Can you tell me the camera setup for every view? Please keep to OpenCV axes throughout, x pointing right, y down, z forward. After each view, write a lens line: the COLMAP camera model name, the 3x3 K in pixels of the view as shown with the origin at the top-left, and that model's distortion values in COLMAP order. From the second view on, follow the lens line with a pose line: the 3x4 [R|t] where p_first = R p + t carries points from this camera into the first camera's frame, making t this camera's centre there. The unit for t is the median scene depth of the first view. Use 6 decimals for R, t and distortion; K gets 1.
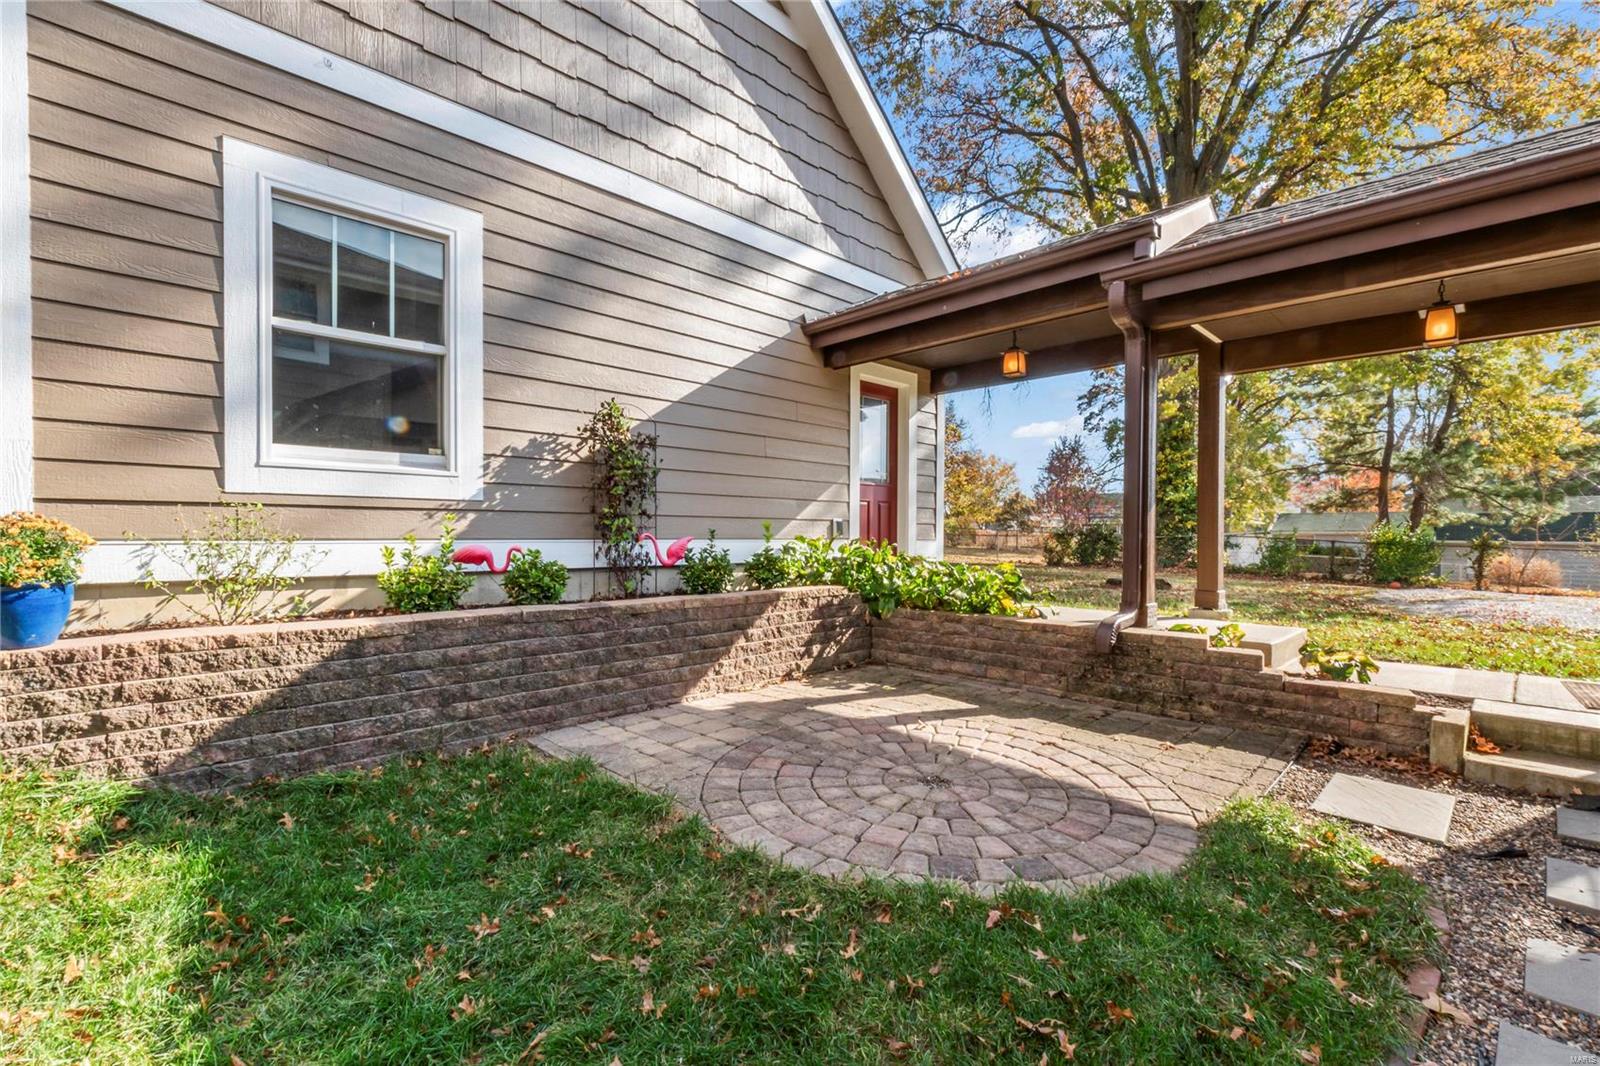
lens RADIAL K [[711.2, 0, 798.9], [0, 711.2, 535.1], [0, 0, 1]] dist [-0.006010, 0.000281]
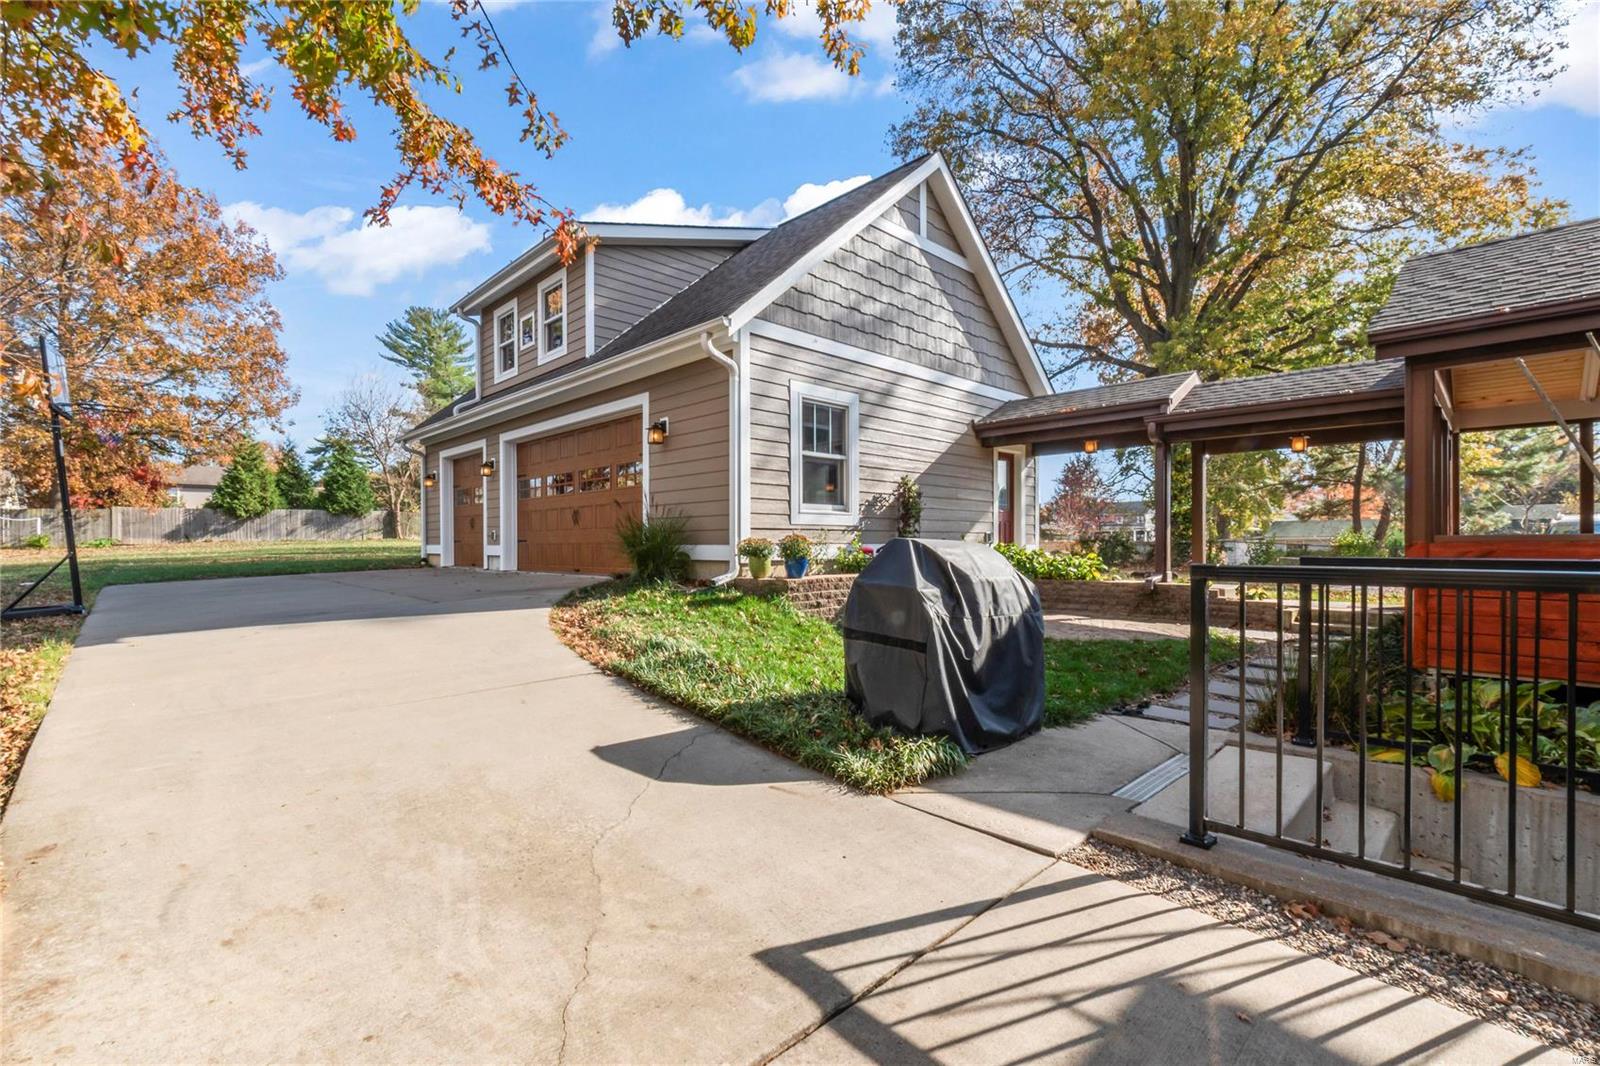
lens RADIAL K [[711.2, 0, 794.4], [0, 711.2, 541.4], [0, 0, 1]] dist [-0.006010, 0.000281]
pose [[0.999921, -0.007050, -0.010369, -0.568211], [0.007008, 0.999967, -0.004091, 0.006835], [0.010398, 0.004018, 0.999938, -1.073096]]
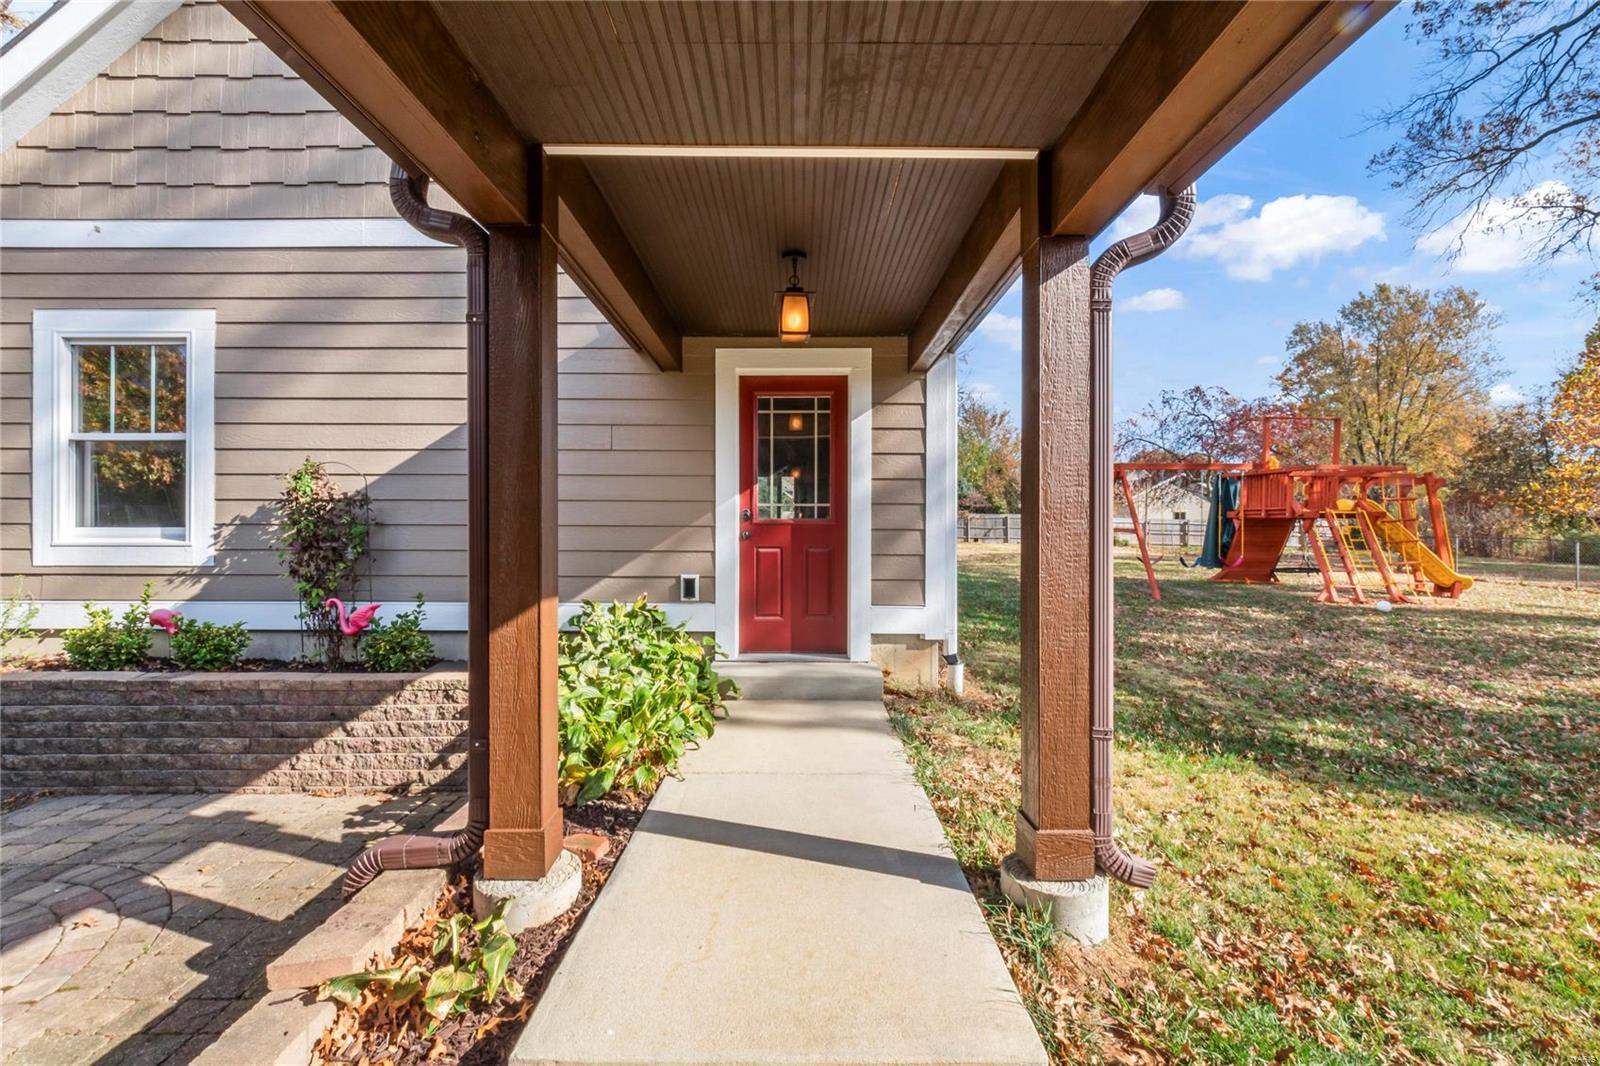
lens RADIAL K [[711.2, 0, 796.2], [0, 711.2, 535.2], [0, 0, 1]] dist [-0.006010, 0.000281]
pose [[0.710772, -0.007742, -0.703380, 0.898410], [0.000107, 0.999941, -0.010899, -0.077811], [0.703423, 0.007671, 0.710730, 0.783051]]
